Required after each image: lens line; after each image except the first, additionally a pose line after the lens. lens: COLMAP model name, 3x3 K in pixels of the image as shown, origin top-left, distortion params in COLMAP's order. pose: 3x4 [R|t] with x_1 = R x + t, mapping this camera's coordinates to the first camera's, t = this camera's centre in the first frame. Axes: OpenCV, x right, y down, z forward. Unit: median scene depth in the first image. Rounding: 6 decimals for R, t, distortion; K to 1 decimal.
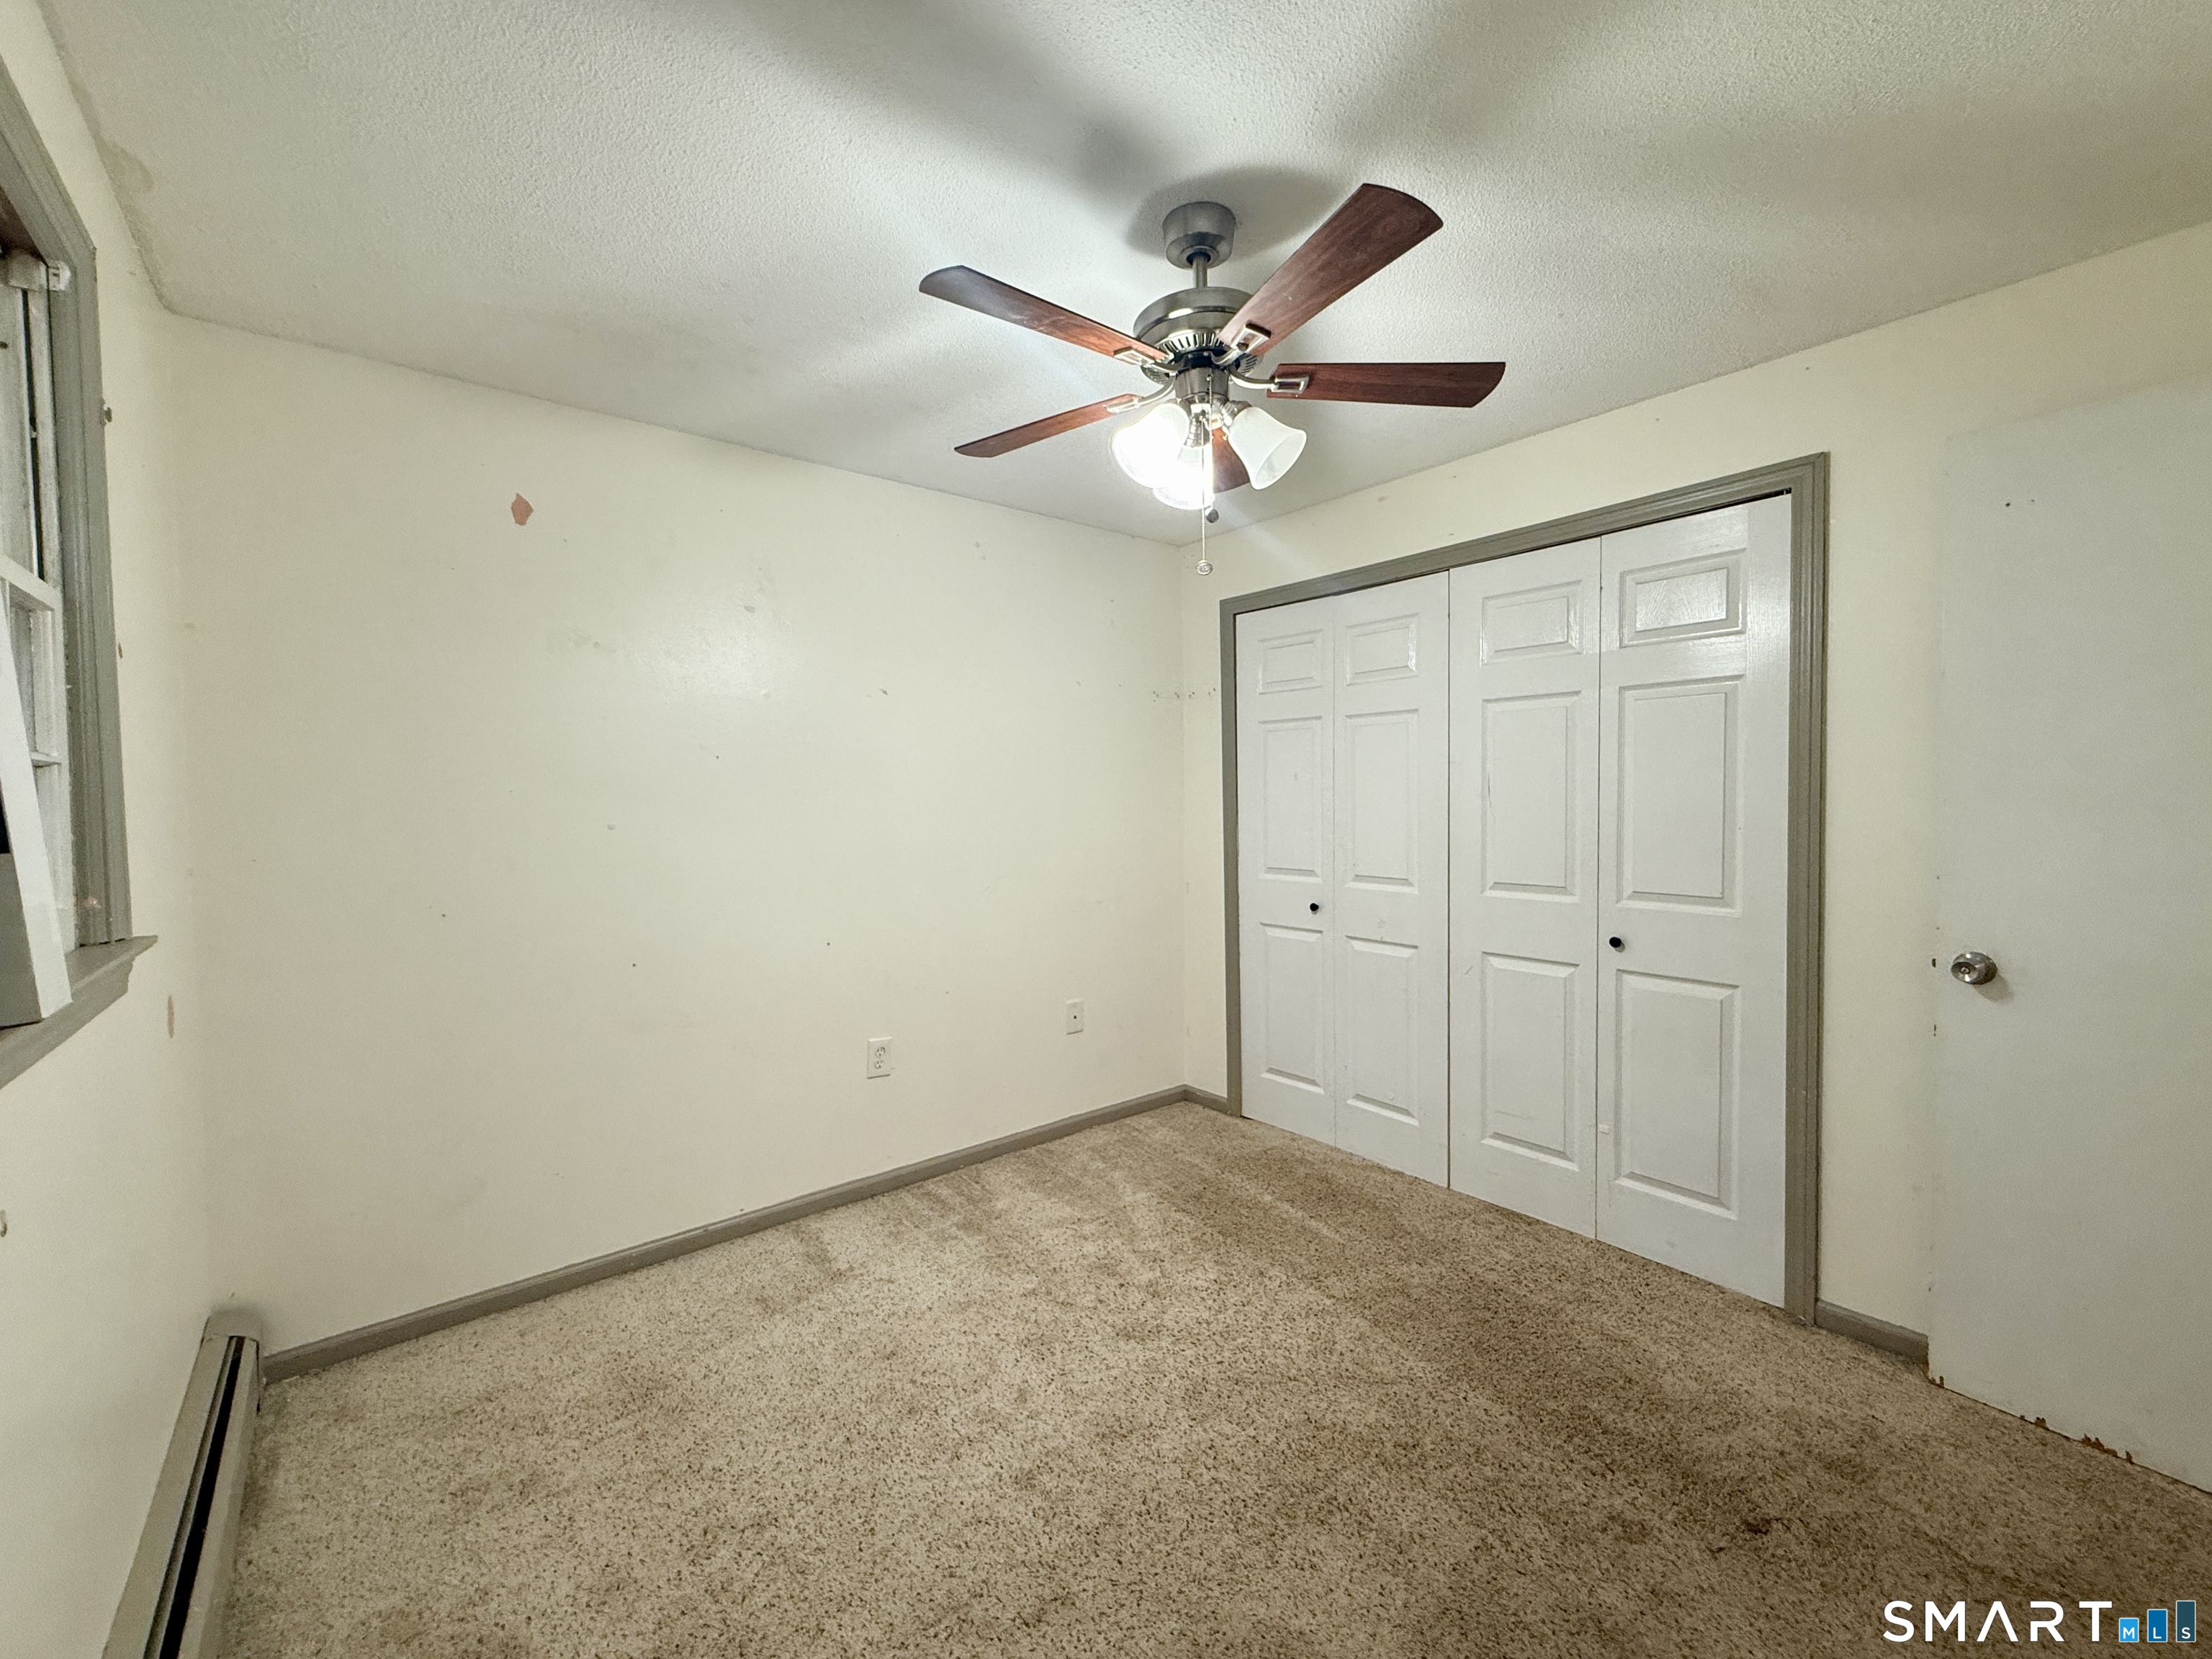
lens RADIAL K [[888.1, 0, 1101.8], [0, 888.1, 826.8], [0, 0, 1]] dist [-0.002755, 0.000421]
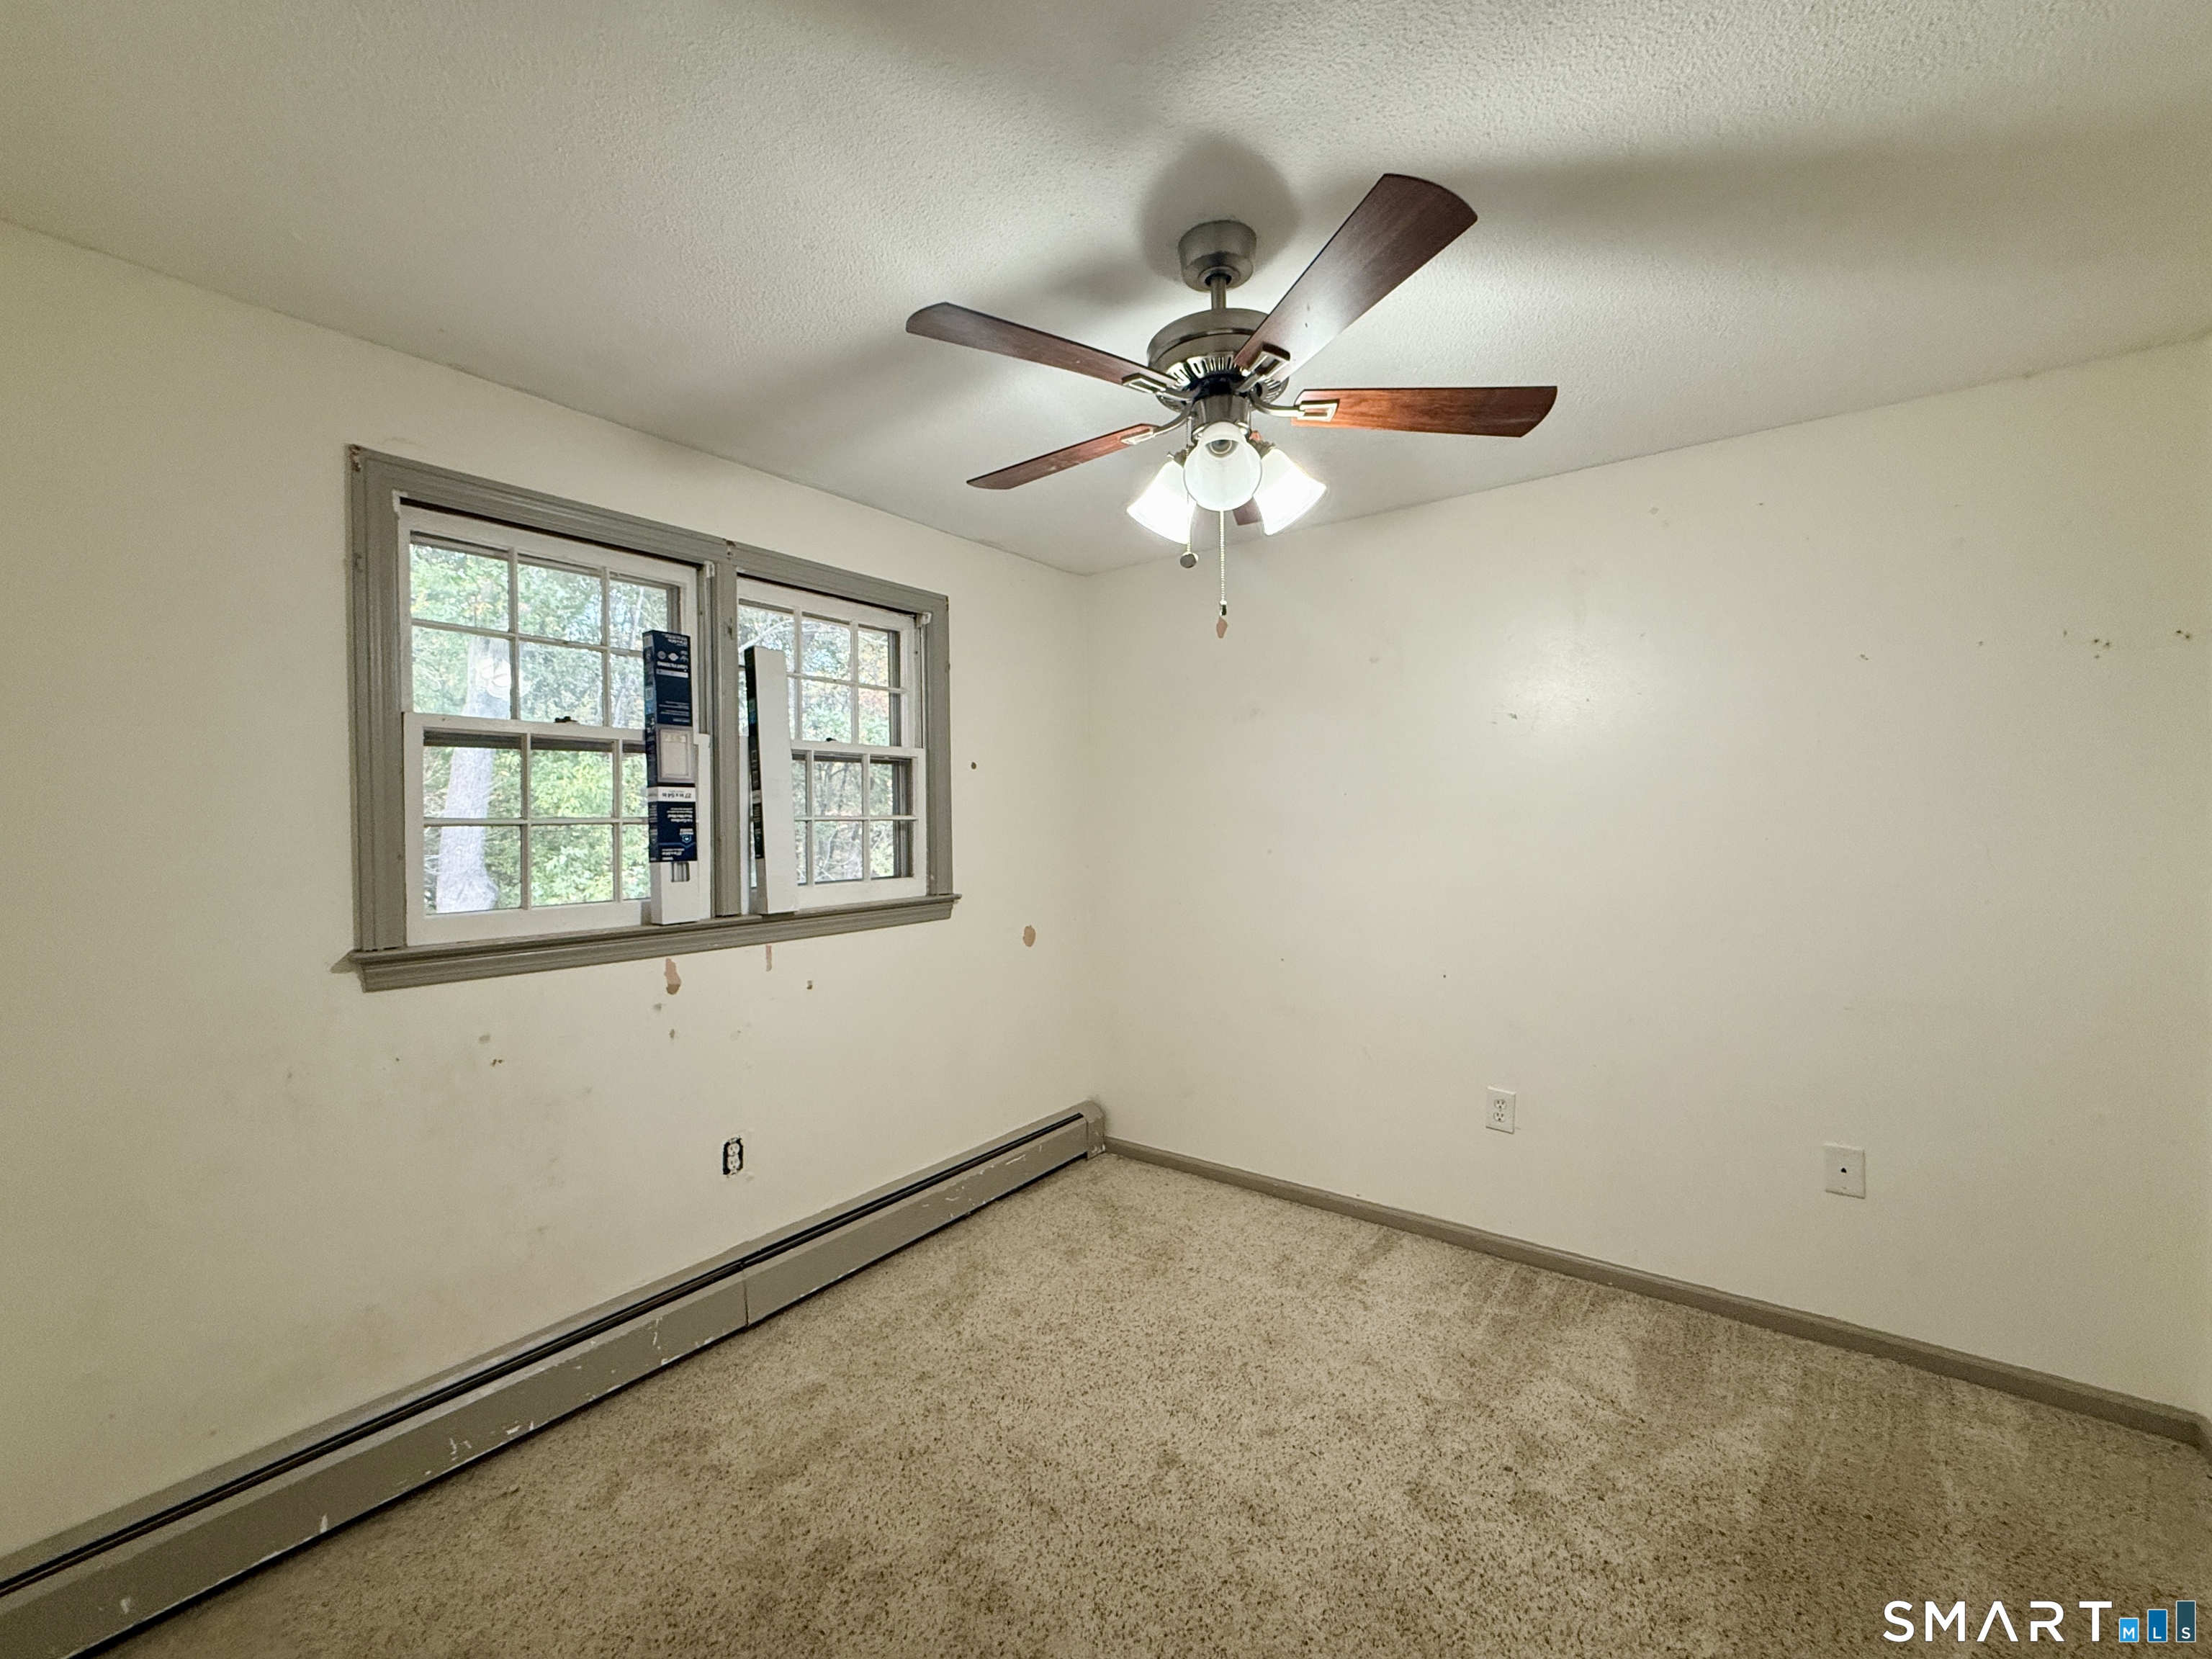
lens RADIAL K [[888.1, 0, 1102.3], [0, 888.1, 833.4], [0, 0, 1]] dist [-0.002755, 0.000421]
pose [[0.247953, 0.025732, -0.968430, 0.620061], [-0.023951, 0.999504, 0.020425, -0.045190], [0.968476, 0.018130, 0.248447, 0.413789]]
